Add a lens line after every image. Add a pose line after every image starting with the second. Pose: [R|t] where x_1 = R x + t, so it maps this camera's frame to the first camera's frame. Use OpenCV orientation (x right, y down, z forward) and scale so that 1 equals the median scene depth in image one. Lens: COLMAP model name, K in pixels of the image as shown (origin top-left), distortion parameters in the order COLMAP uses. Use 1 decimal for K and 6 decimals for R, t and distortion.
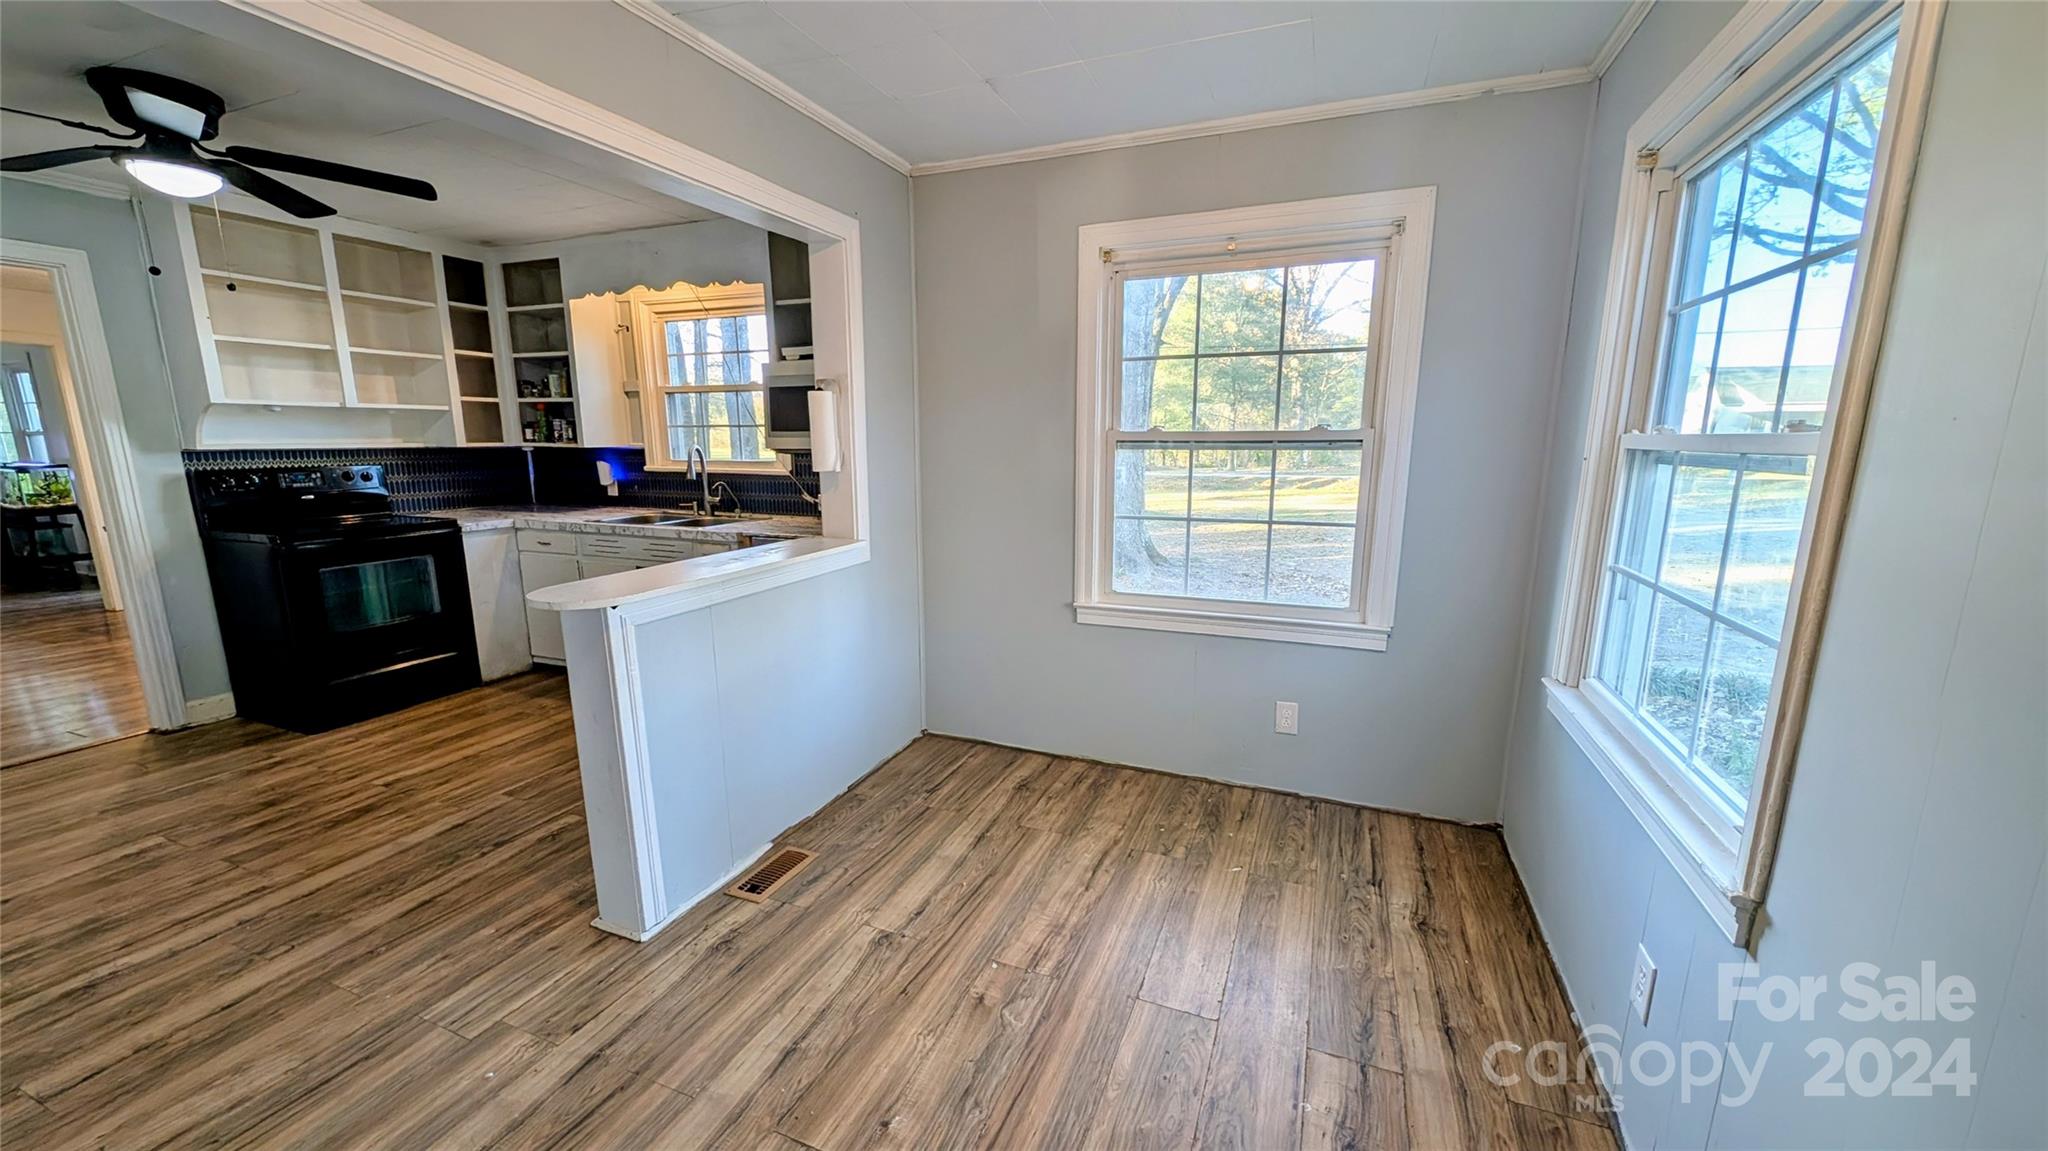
lens RADIAL K [[771.3, 0, 1022.0], [0, 771.3, 584.8], [0, 0, 1]] dist [0.006818, -0.003564]
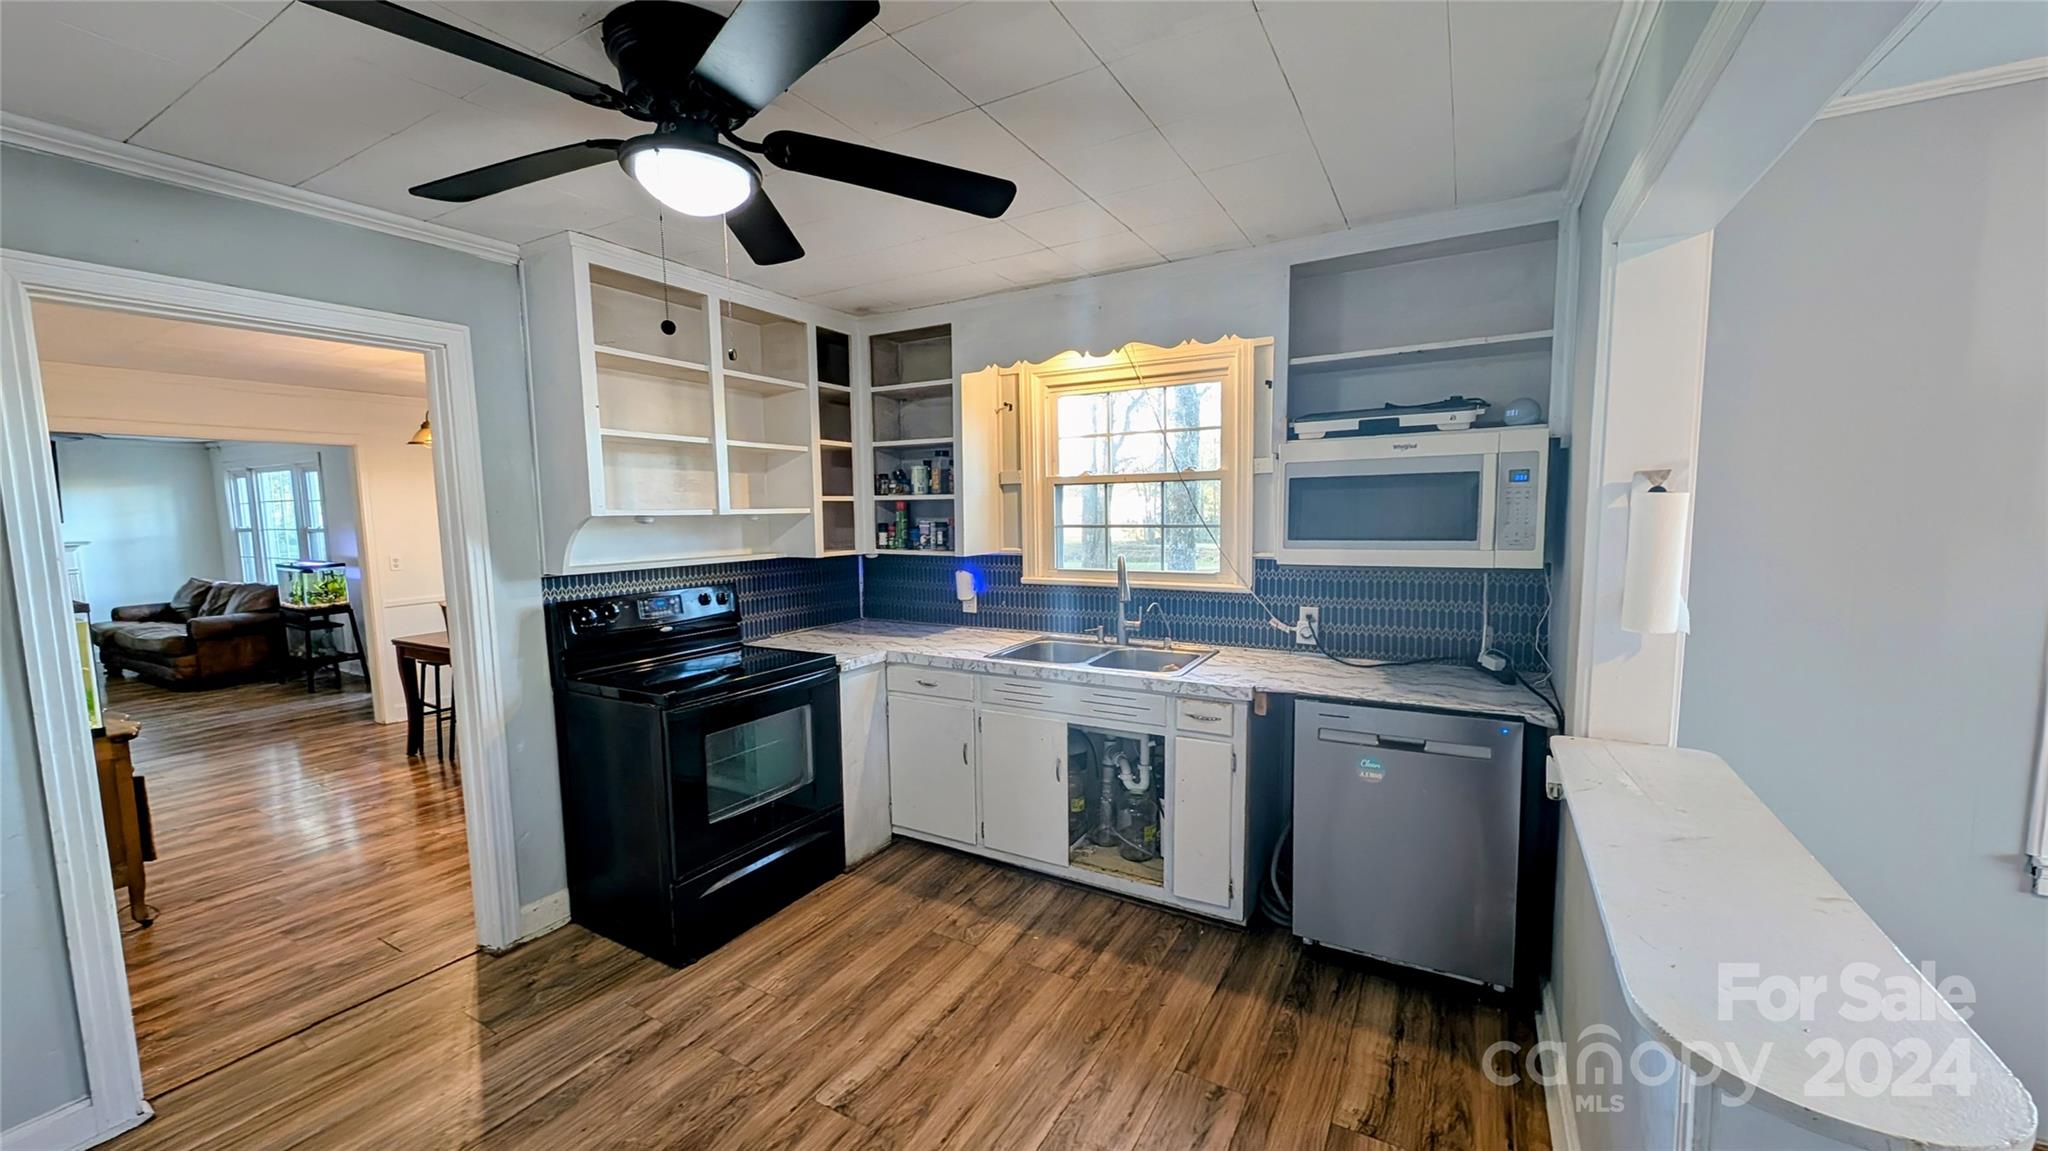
lens RADIAL K [[771.3, 0, 1022.8], [0, 771.3, 581.1], [0, 0, 1]] dist [0.006818, -0.003564]
pose [[0.990615, -0.003024, -0.136649, -0.548104], [-0.010037, 0.995447, -0.094791, -0.108613], [0.136314, 0.095273, 0.986074, 0.327612]]
